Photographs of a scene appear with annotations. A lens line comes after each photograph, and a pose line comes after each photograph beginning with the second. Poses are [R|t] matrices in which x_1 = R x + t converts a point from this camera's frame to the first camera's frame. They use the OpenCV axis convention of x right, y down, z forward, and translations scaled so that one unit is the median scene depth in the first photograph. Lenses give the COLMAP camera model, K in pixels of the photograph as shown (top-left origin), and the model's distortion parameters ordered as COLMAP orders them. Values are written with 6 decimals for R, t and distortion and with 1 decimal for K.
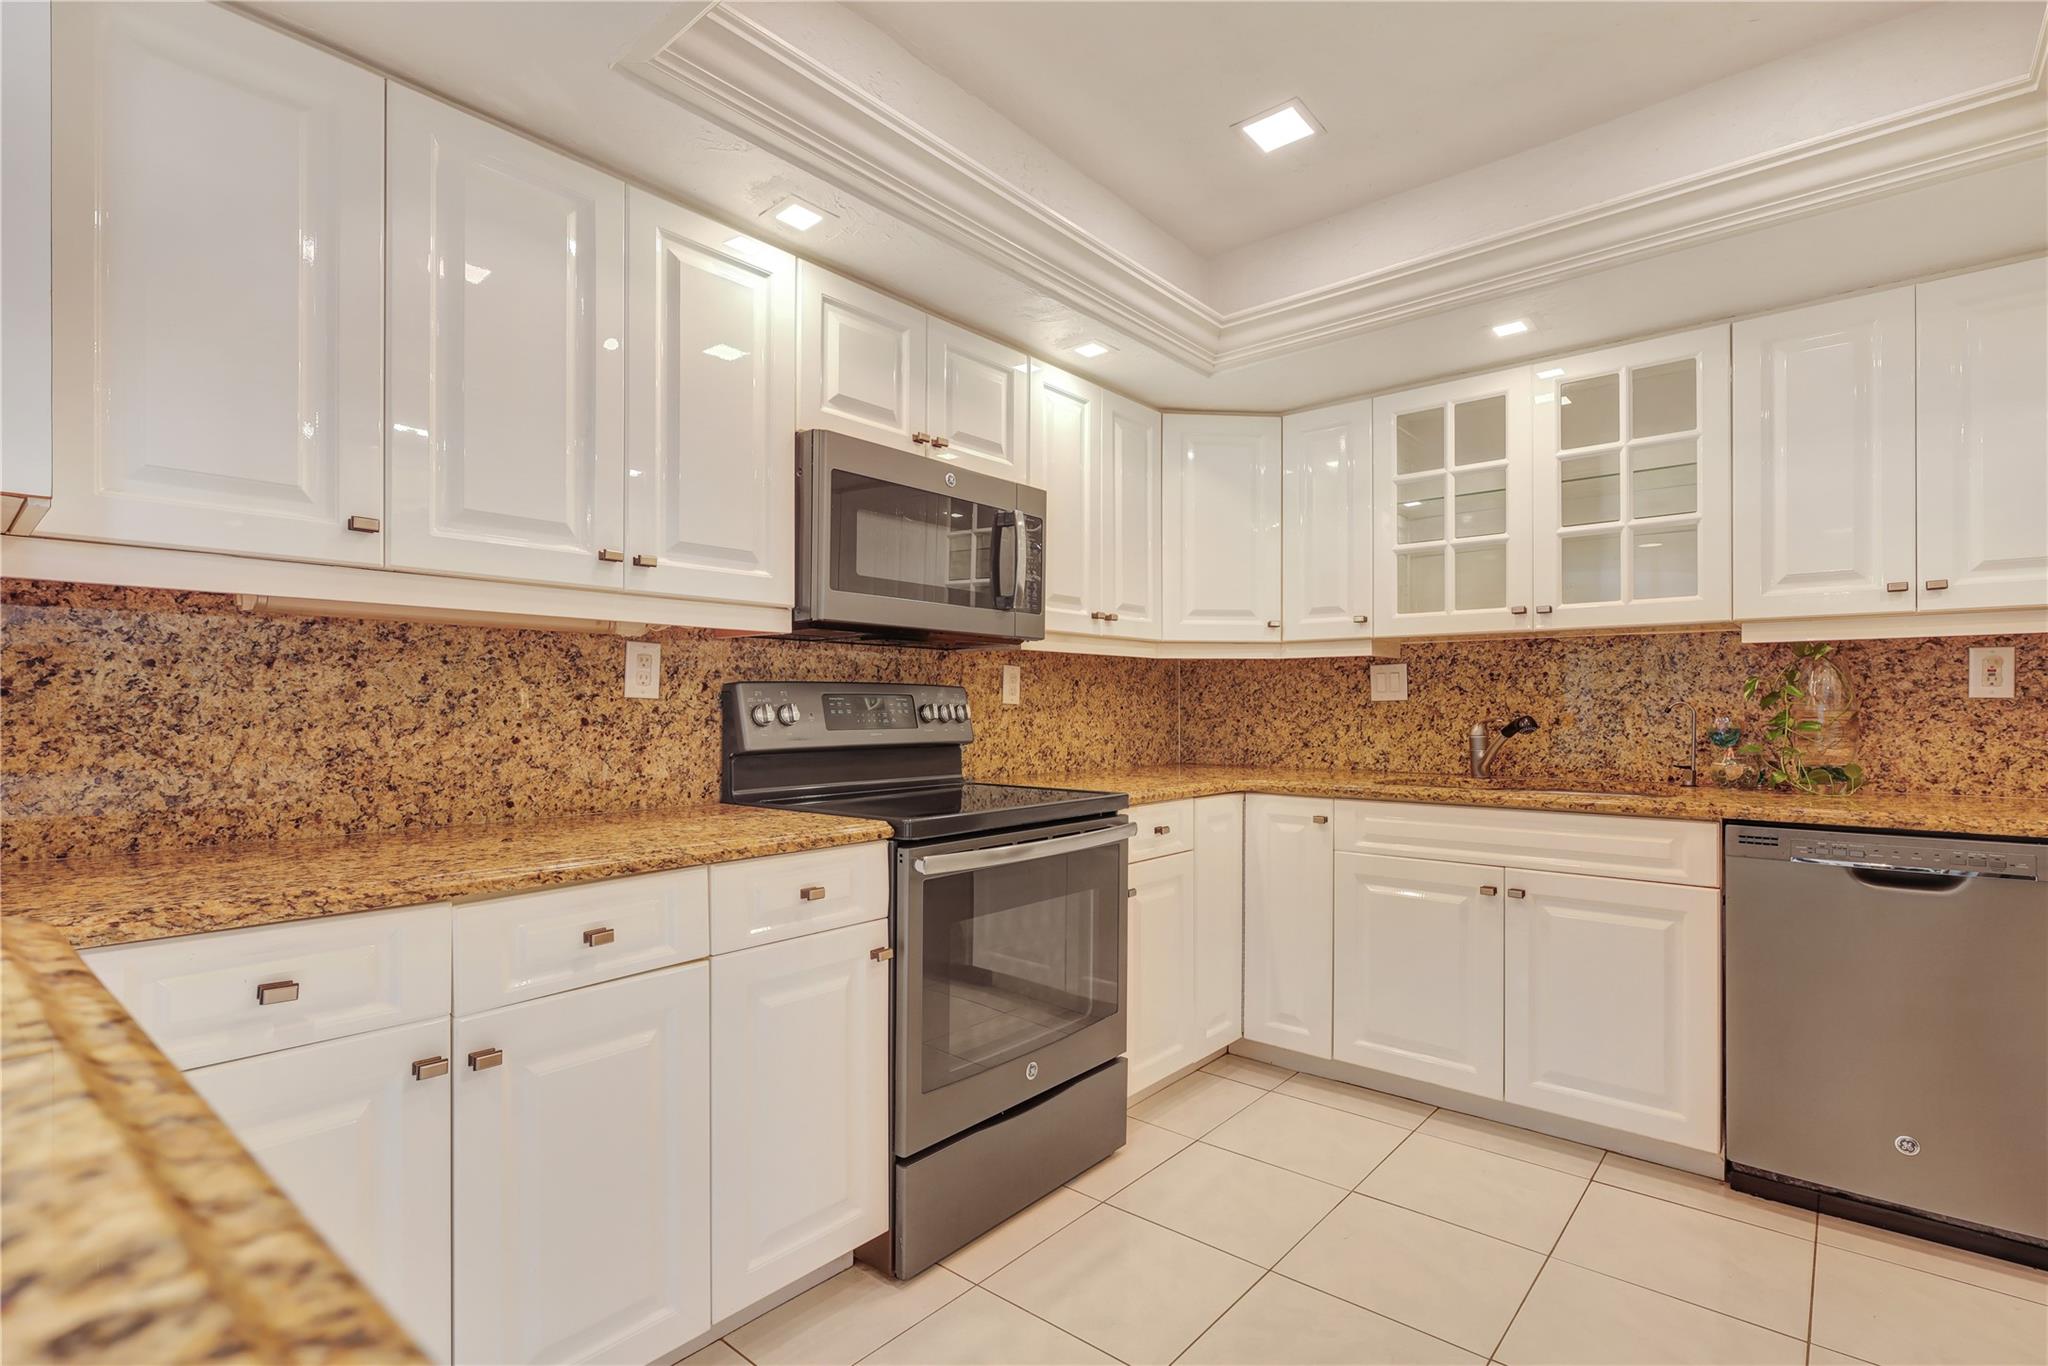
lens RADIAL K [[966.7, 0, 1027.7], [0, 966.7, 703.6], [0, 0, 1]] dist [0.003786, 0.000867]
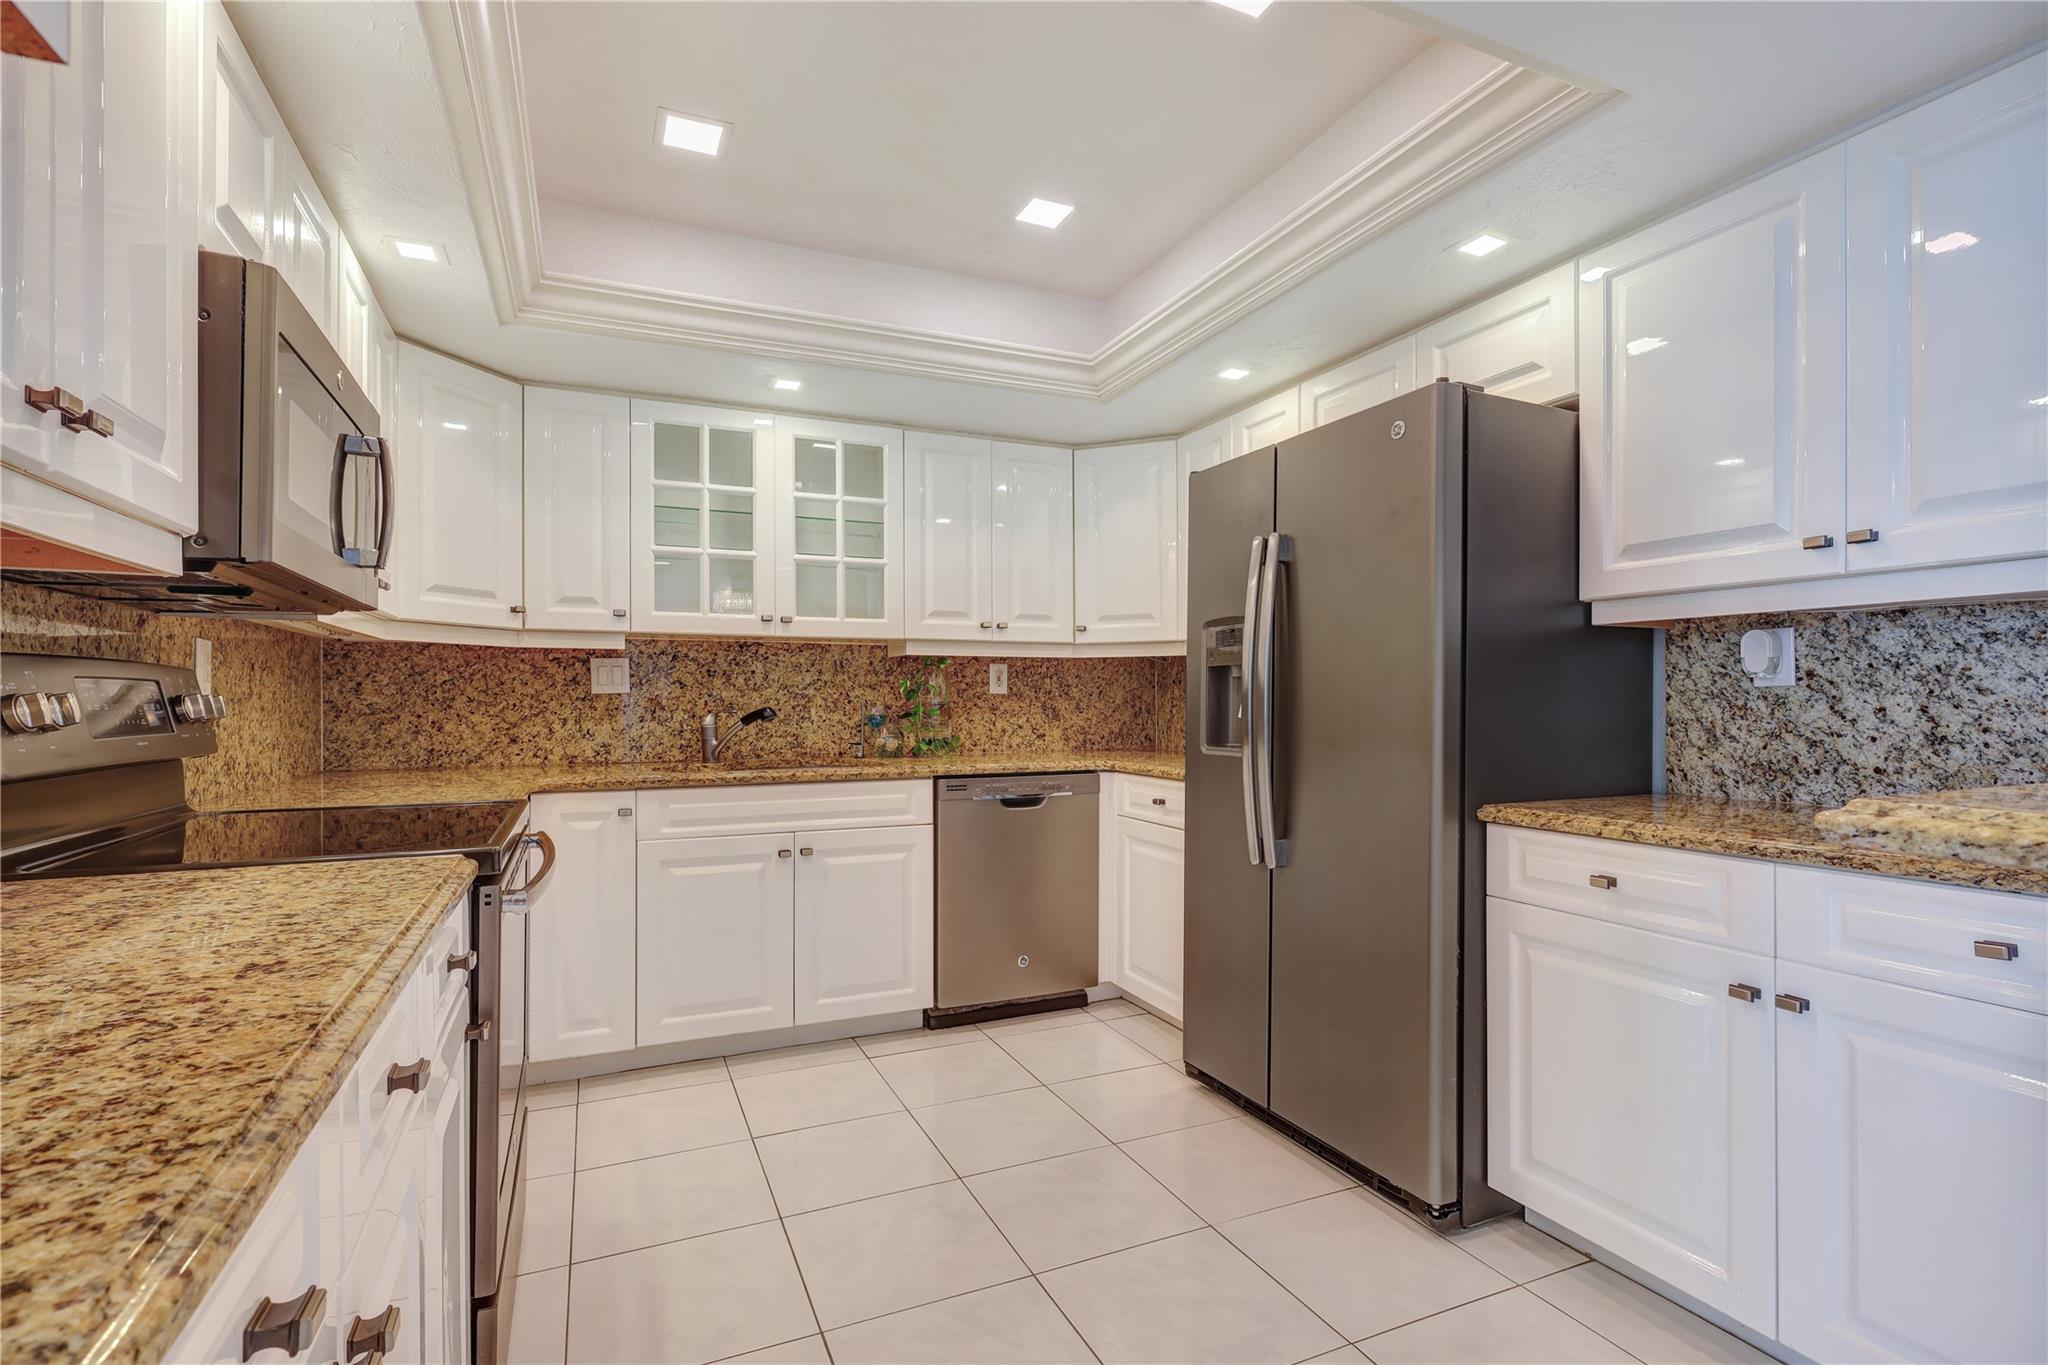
lens RADIAL K [[966.7, 0, 1029.7], [0, 966.7, 697.4], [0, 0, 1]] dist [0.003786, 0.000867]
pose [[0.428534, 0.001739, 0.903524, -0.413732], [-0.001377, 0.999998, -0.001272, 0.001917], [-0.903525, -0.000700, 0.428535, 0.192091]]
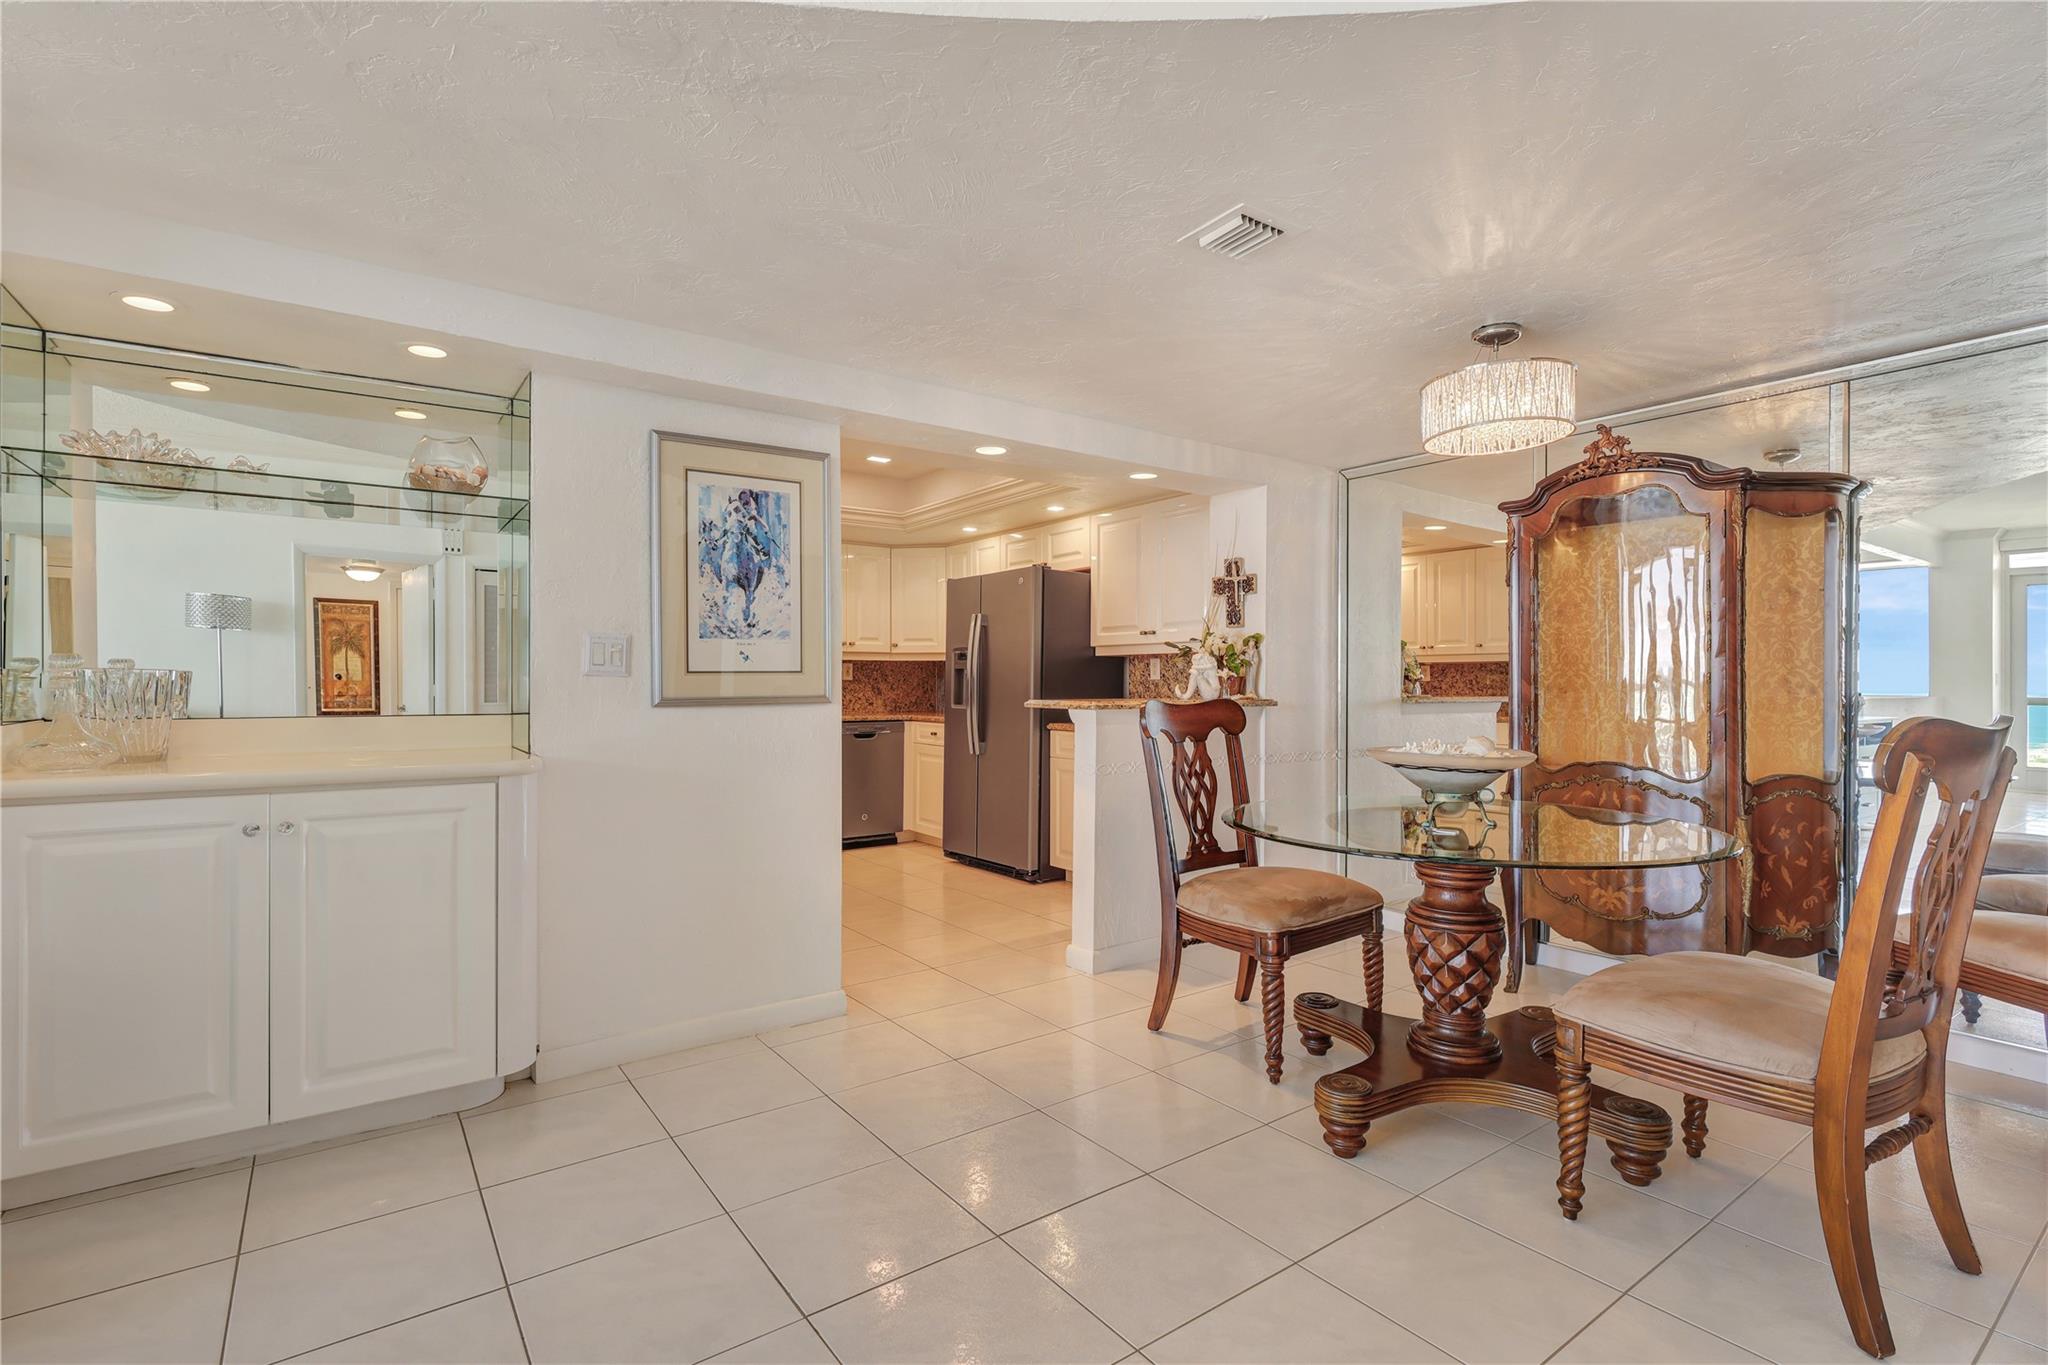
lens RADIAL K [[966.7, 0, 1023.5], [0, 966.7, 677.2], [0, 0, 1]] dist [0.003786, 0.000867]
pose [[0.242005, 0.005693, 0.970258, -1.478781], [-0.005197, 0.999976, -0.004571, -0.003297], [-0.970261, -0.003937, 0.242029, -0.212344]]
